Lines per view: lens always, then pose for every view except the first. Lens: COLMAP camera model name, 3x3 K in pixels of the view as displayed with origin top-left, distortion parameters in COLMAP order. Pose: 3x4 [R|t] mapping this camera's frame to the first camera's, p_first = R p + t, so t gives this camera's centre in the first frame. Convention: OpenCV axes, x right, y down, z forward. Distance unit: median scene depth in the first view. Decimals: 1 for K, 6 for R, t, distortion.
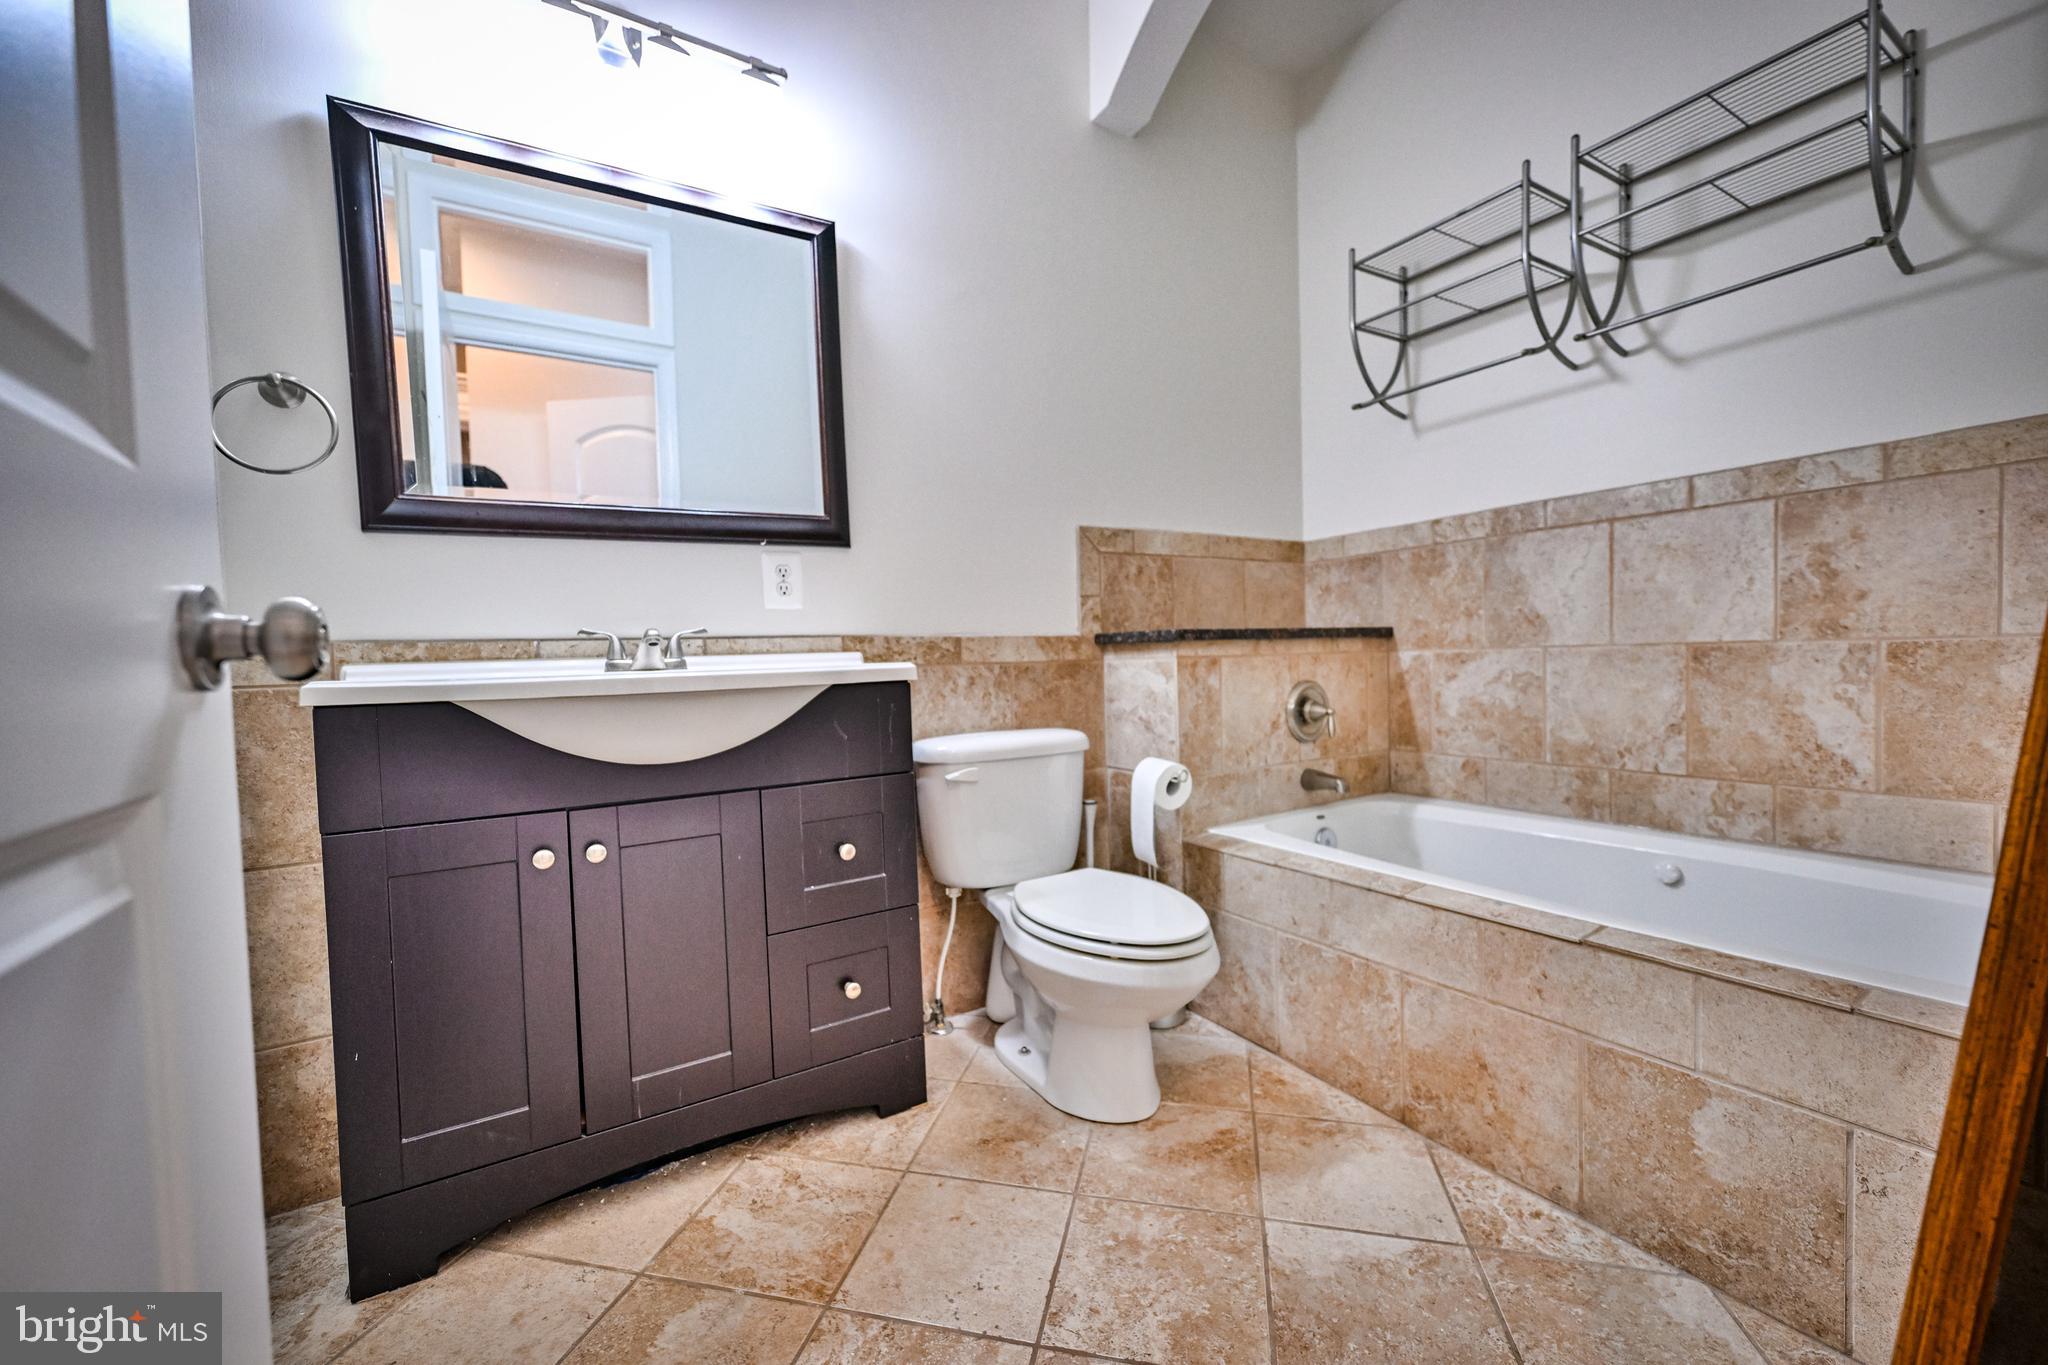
lens RADIAL K [[807.9, 0, 1028.5], [0, 807.9, 686.0], [0, 0, 1]] dist [-0.000952, 0.000332]
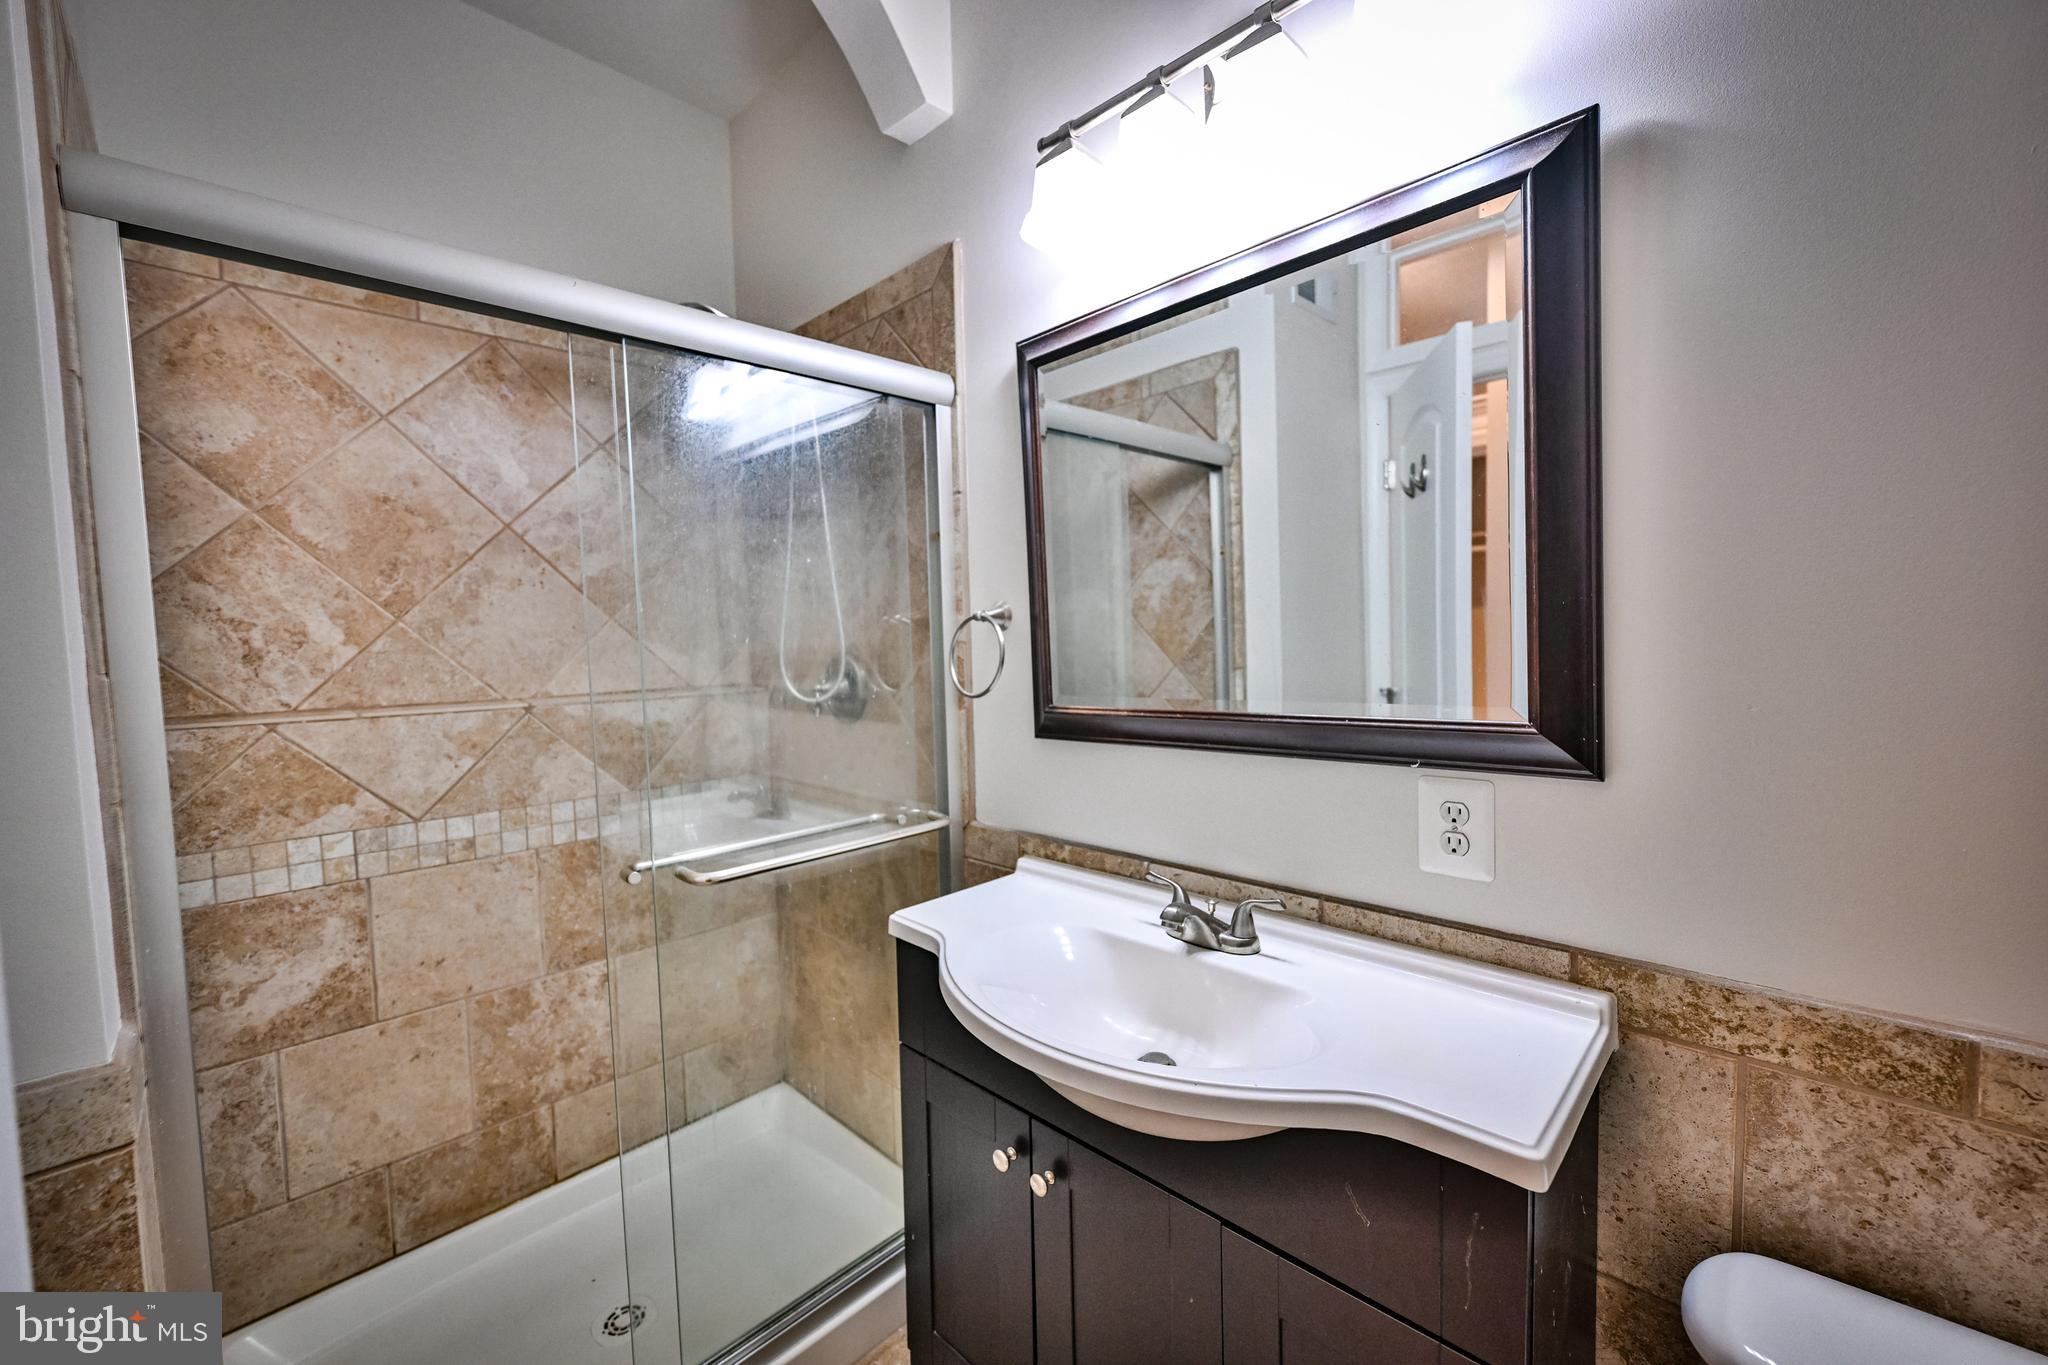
lens RADIAL K [[807.9, 0, 1013.6], [0, 807.9, 675.4], [0, 0, 1]] dist [-0.000952, 0.000332]
pose [[0.225910, 0.072958, -0.971412, 0.175533], [-0.006451, 0.997282, 0.073401, -0.280280], [0.974127, -0.010316, 0.225766, 0.573002]]
